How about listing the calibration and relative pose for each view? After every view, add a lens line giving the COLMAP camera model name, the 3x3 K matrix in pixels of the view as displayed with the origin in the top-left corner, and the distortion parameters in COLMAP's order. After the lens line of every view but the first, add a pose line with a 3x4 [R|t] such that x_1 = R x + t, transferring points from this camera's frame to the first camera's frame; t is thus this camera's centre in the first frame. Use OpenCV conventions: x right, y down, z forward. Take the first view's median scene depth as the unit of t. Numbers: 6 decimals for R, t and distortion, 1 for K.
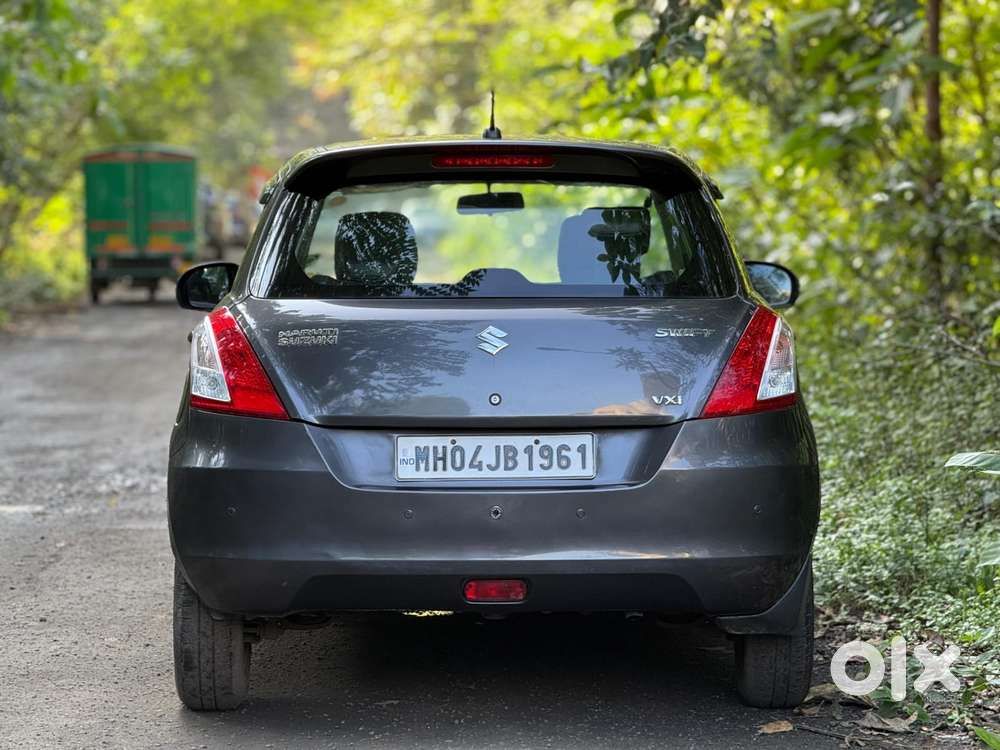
lens RADIAL K [[3618.1, 0, 500.0], [0, 3618.1, 375.0], [0, 0, 1]] dist [0.103302, 1.472936]
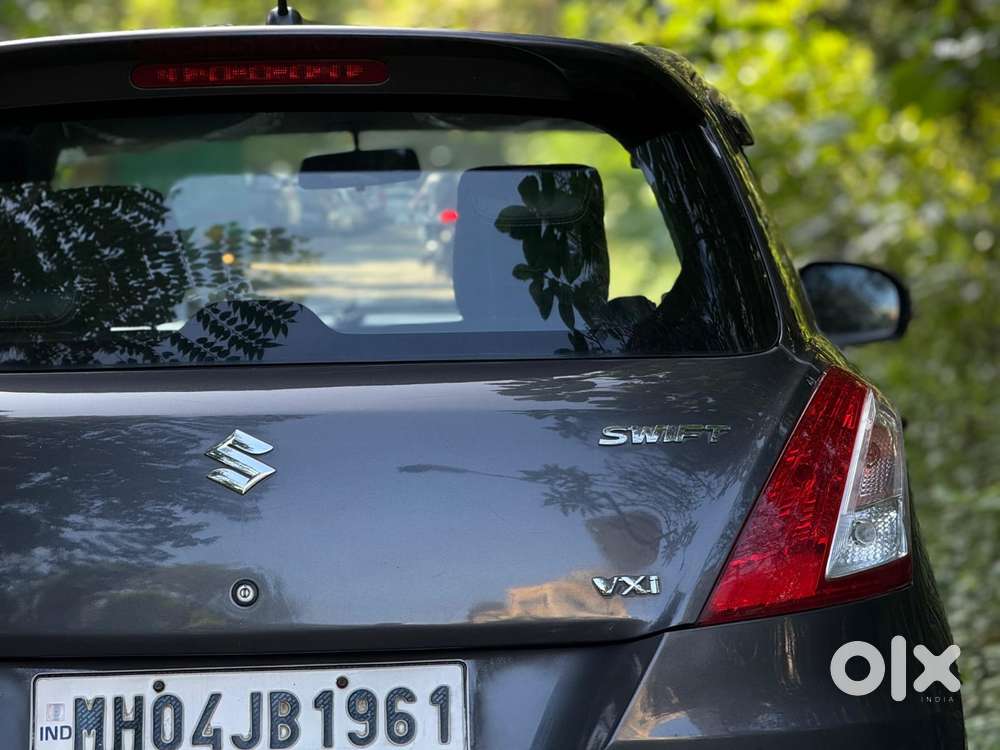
lens RADIAL K [[3618.1, 0, 500.0], [0, 3618.1, 375.0], [0, 0, 1]] dist [0.103302, 1.472936]
pose [[0.999351, -0.021188, -0.029149, 0.044126], [0.021125, 0.999774, -0.002448, -0.018642], [0.029194, 0.001830, 0.999572, 0.545006]]
